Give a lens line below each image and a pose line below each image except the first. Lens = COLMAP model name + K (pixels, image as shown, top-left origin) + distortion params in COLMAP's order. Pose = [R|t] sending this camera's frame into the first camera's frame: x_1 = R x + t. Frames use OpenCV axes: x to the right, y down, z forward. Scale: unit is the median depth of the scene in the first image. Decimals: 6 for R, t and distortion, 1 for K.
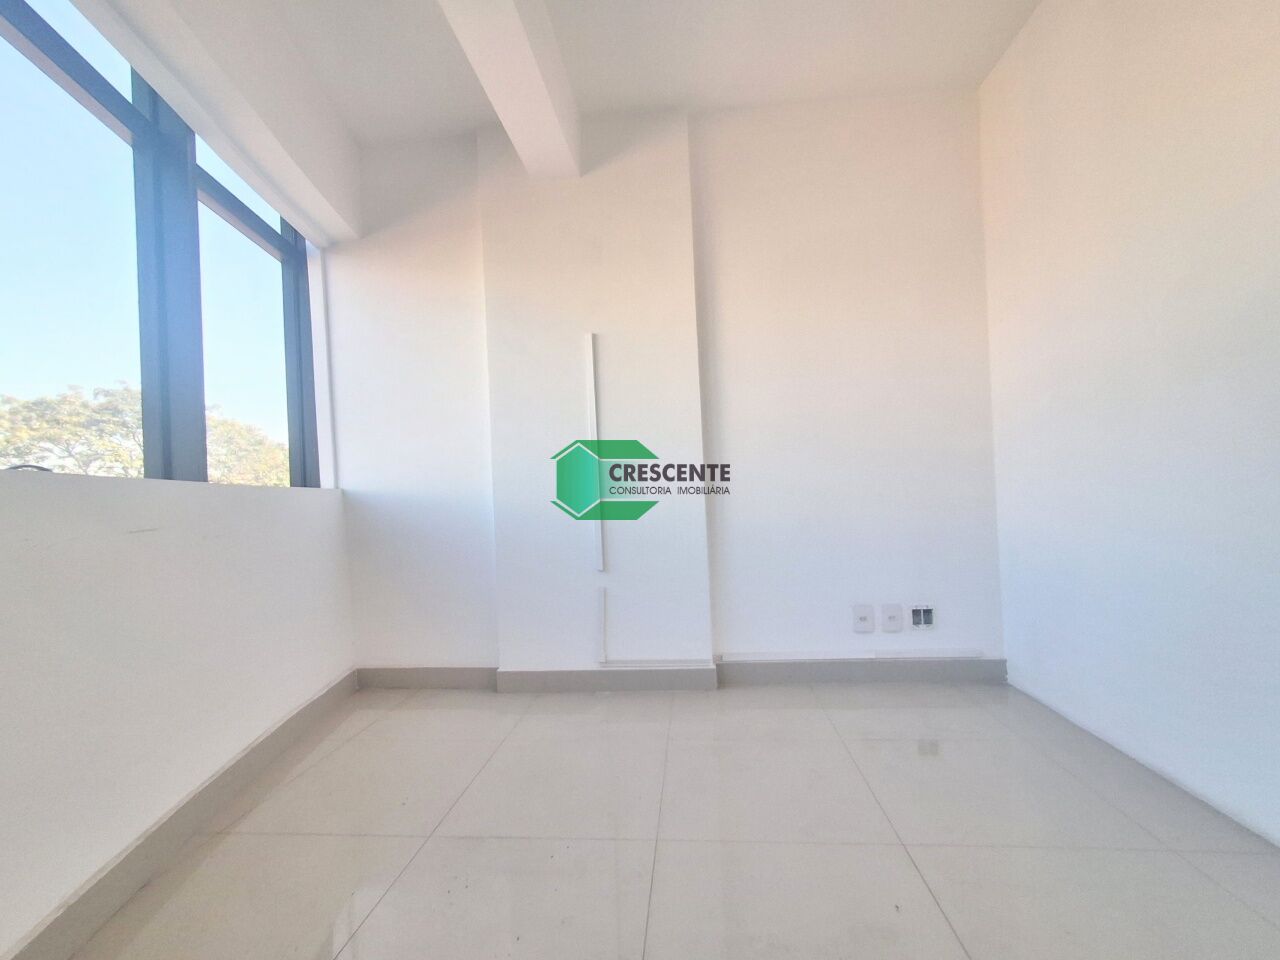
lens RADIAL K [[581.5, 0, 641.2], [0, 581.5, 482.0], [0, 0, 1]] dist [0.006255, -0.001145]
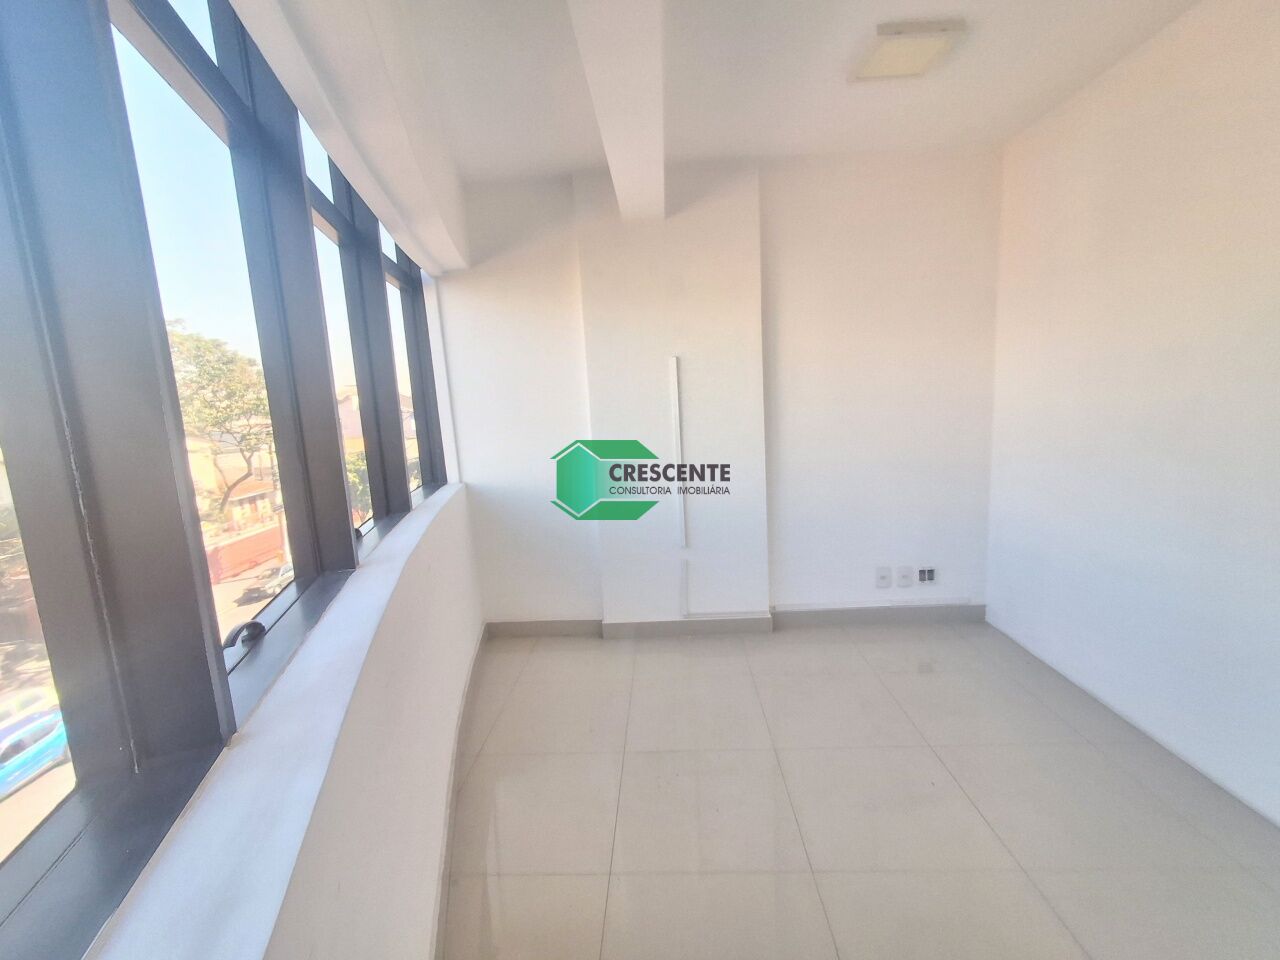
lens RADIAL K [[581.5, 0, 645.6], [0, 581.5, 474.9], [0, 0, 1]] dist [0.006255, -0.001145]
pose [[0.998422, -0.019245, 0.052748, -0.217649], [0.010919, 0.988041, 0.153804, -0.200896], [-0.055077, -0.152986, 0.986692, -0.232309]]
